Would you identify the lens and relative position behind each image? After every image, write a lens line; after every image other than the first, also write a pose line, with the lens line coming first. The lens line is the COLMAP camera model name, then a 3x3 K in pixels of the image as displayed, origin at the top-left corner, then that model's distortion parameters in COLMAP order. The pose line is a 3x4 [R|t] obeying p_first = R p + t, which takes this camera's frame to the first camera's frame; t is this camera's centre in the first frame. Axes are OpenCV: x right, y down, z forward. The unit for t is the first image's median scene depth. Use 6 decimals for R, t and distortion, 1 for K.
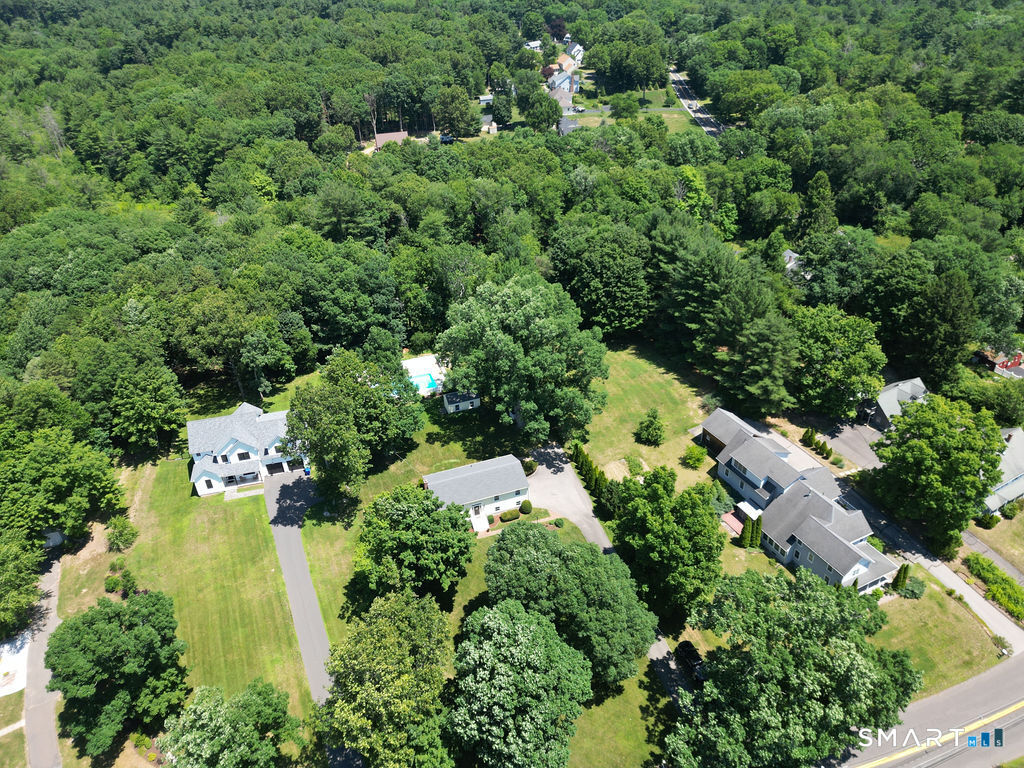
lens RADIAL K [[720.8, 0, 512.0], [0, 720.8, 384.0], [0, 0, 1]] dist [0.025795, -0.001074]
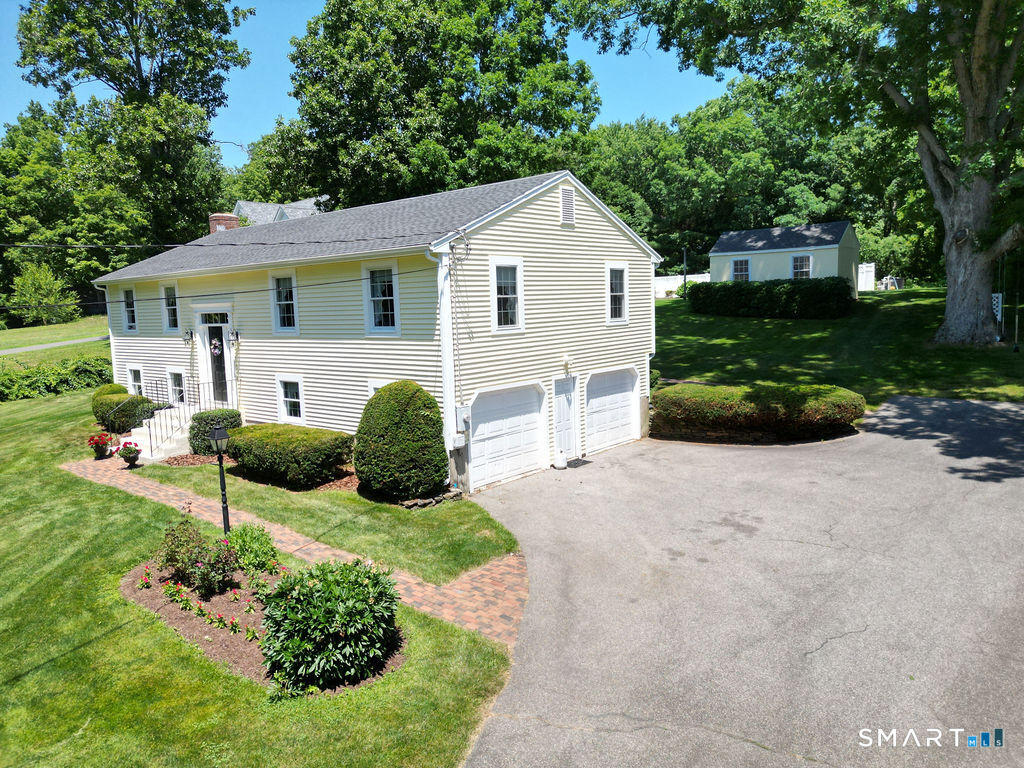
lens RADIAL K [[721.6, 0, 511.8], [0, 721.6, 410.6], [0, 0, 1]] dist [-0.003150, -0.000577]
pose [[0.502311, 0.128015, -0.855158, 0.125356], [-0.449788, 0.883332, -0.131968, 0.169207], [0.738495, 0.450929, 0.501287, 0.933057]]
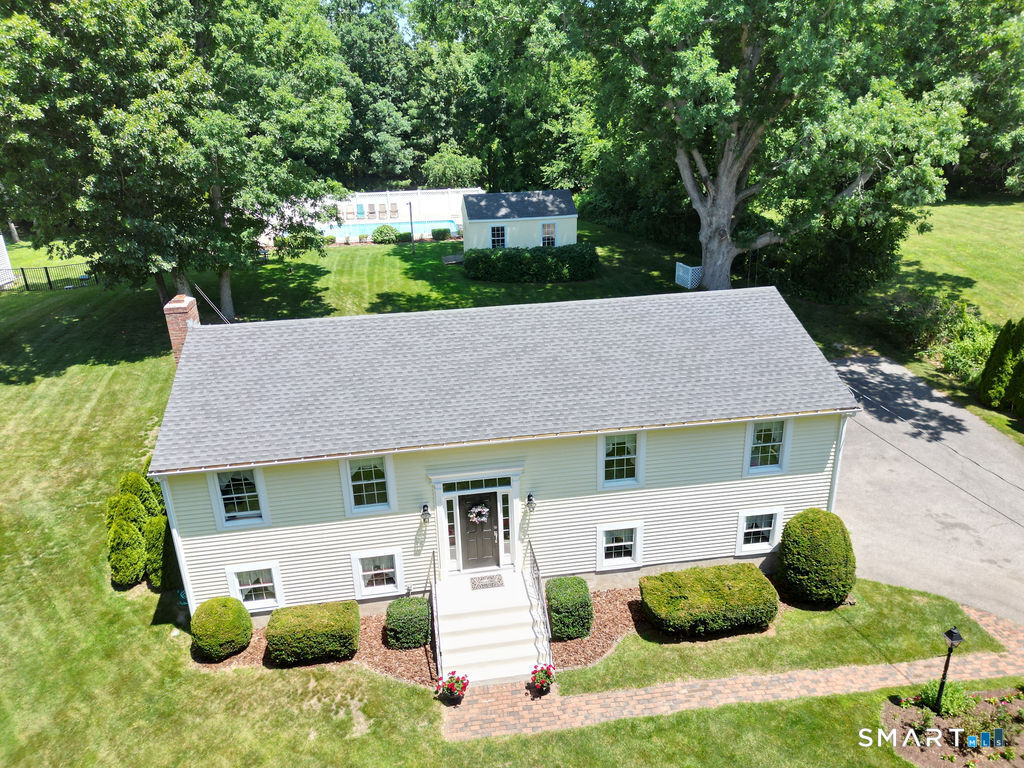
lens RADIAL K [[720.8, 0, 512.0], [0, 720.8, 384.0], [0, 0, 1]] dist [0.025795, -0.001074]
pose [[0.981217, 0.060079, -0.183313, -0.016301], [-0.096025, 0.976287, -0.194018, 0.166888], [0.167310, 0.207976, 0.963718, 0.822005]]
